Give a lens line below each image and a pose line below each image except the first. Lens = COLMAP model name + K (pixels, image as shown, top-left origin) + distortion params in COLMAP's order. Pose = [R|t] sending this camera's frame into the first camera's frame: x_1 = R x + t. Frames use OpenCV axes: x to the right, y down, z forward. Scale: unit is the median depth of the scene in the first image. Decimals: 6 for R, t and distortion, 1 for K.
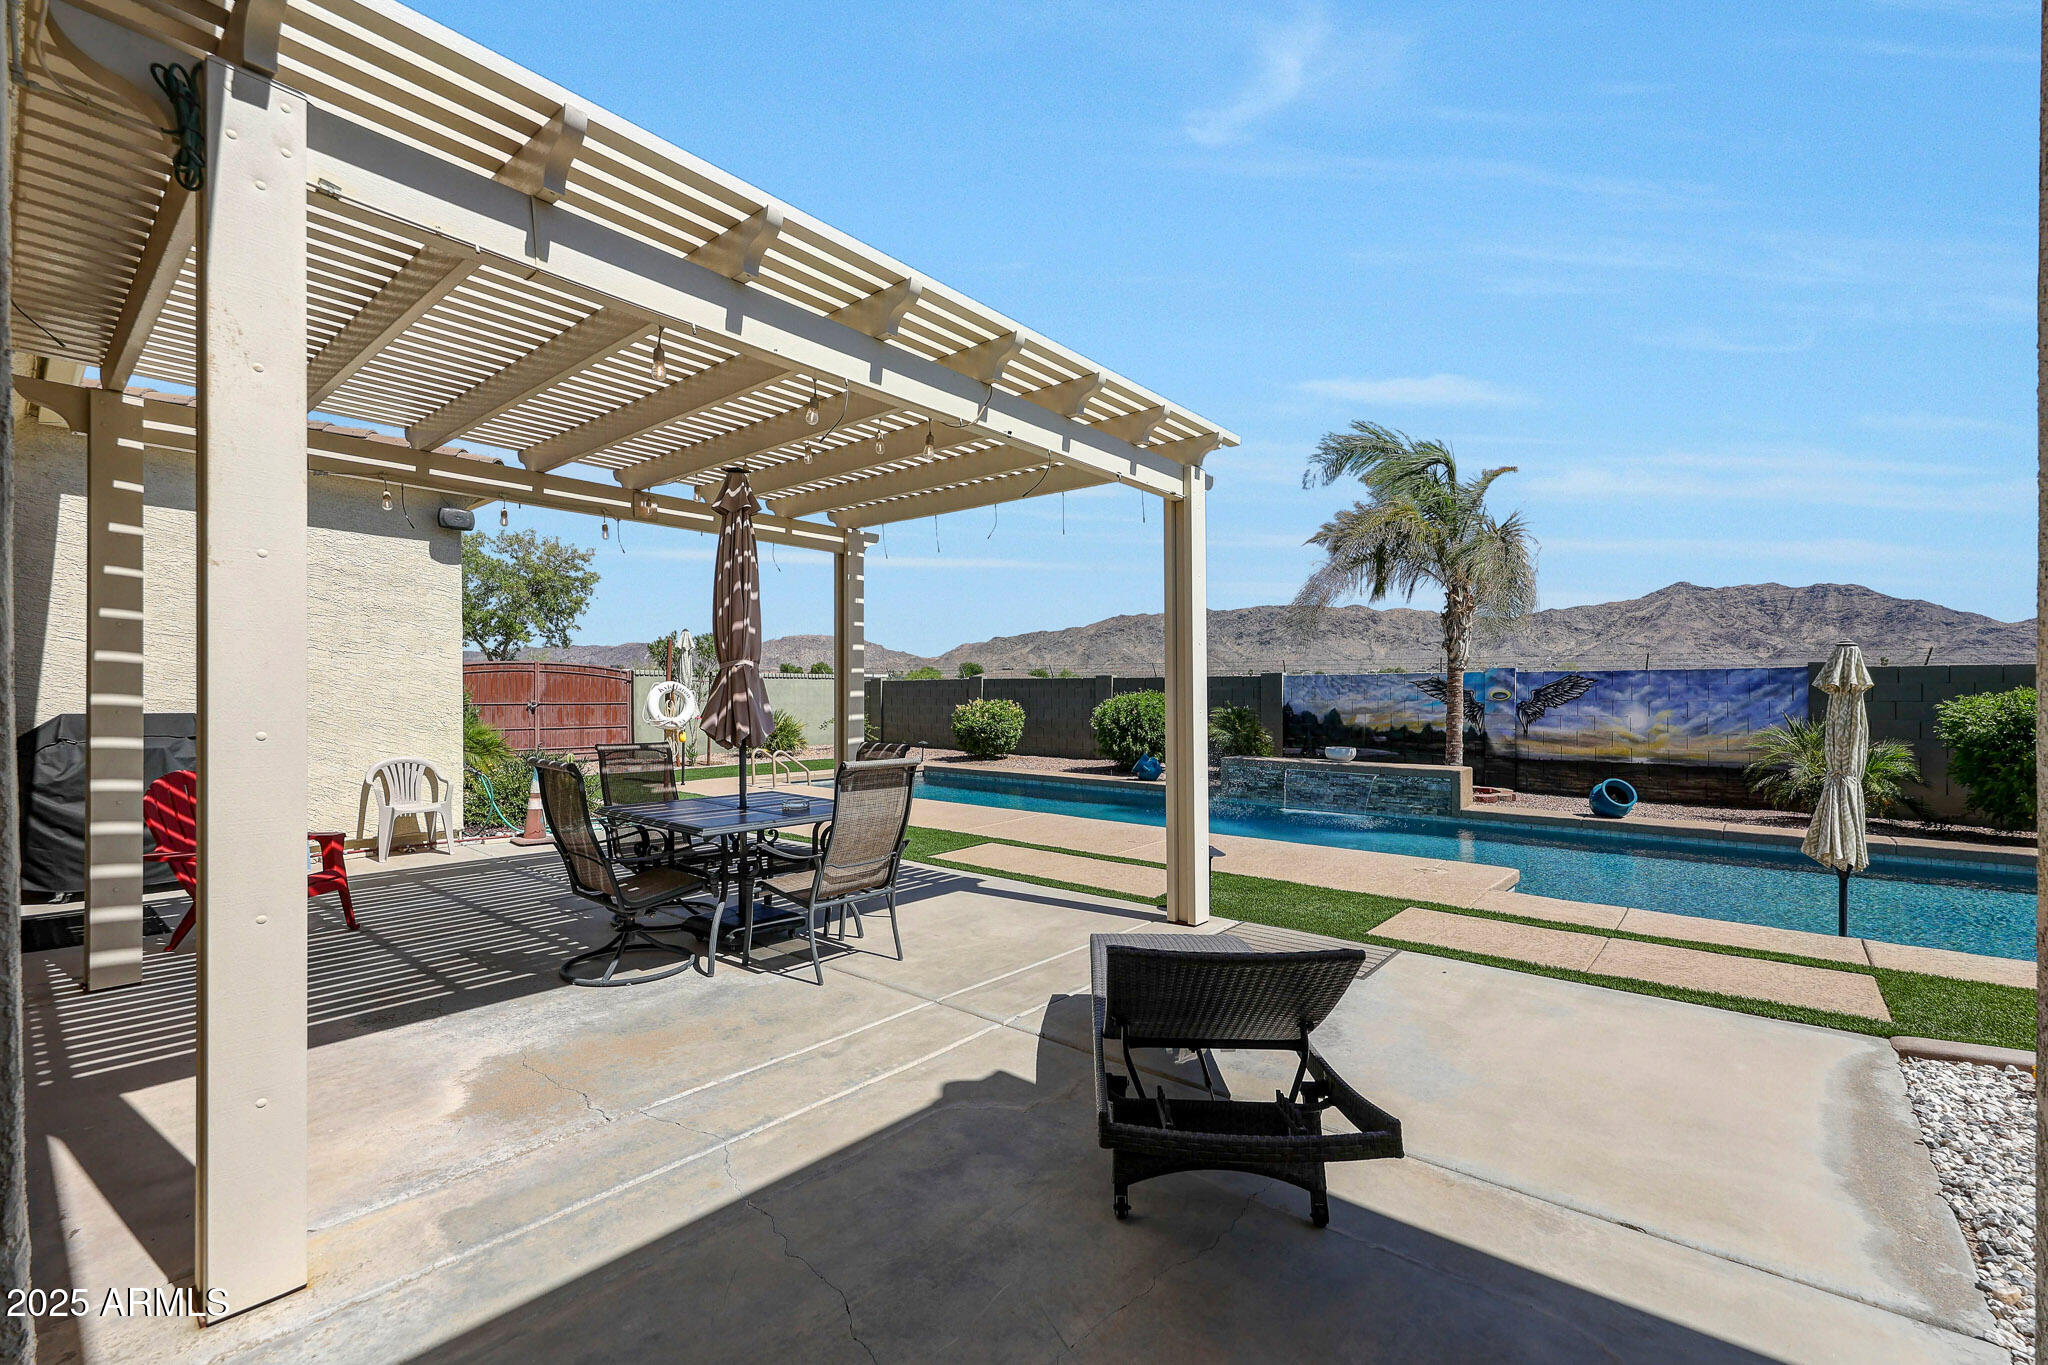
lens RADIAL K [[874.5, 0, 1025.5], [0, 874.5, 693.9], [0, 0, 1]] dist [0.004355, -0.000191]
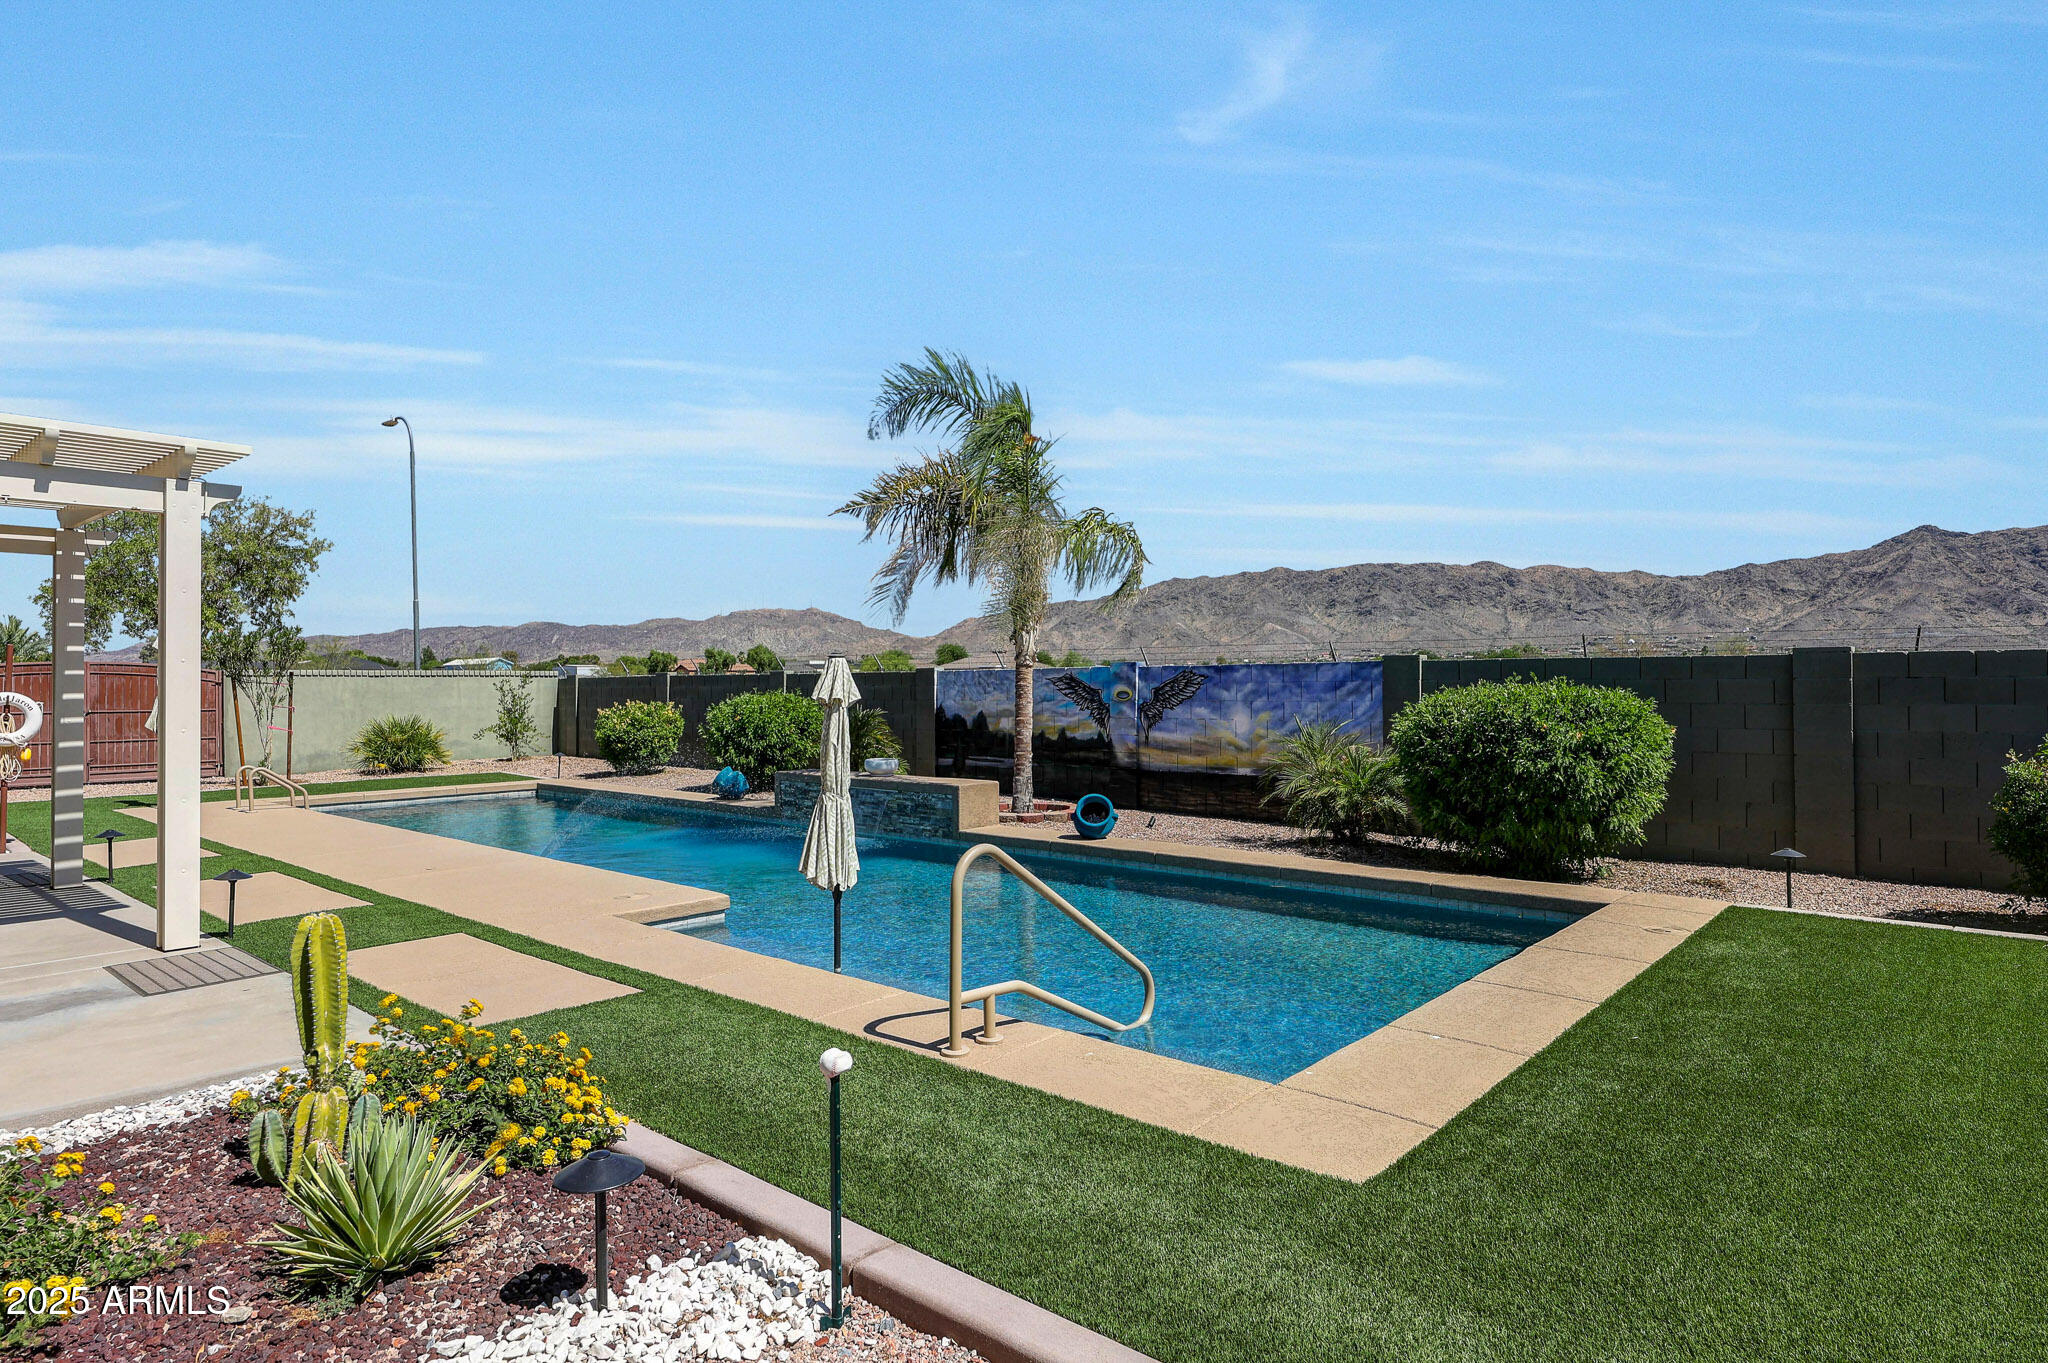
lens RADIAL K [[1130.8, 0, 1026.0], [0, 1130.8, 712.0], [0, 0, 1]] dist [0.002615, 0.003755]
pose [[0.999604, -0.008344, -0.026864, 0.506121], [0.009037, 0.999627, 0.025770, -0.011633], [0.026639, -0.026002, 0.999307, -0.101708]]
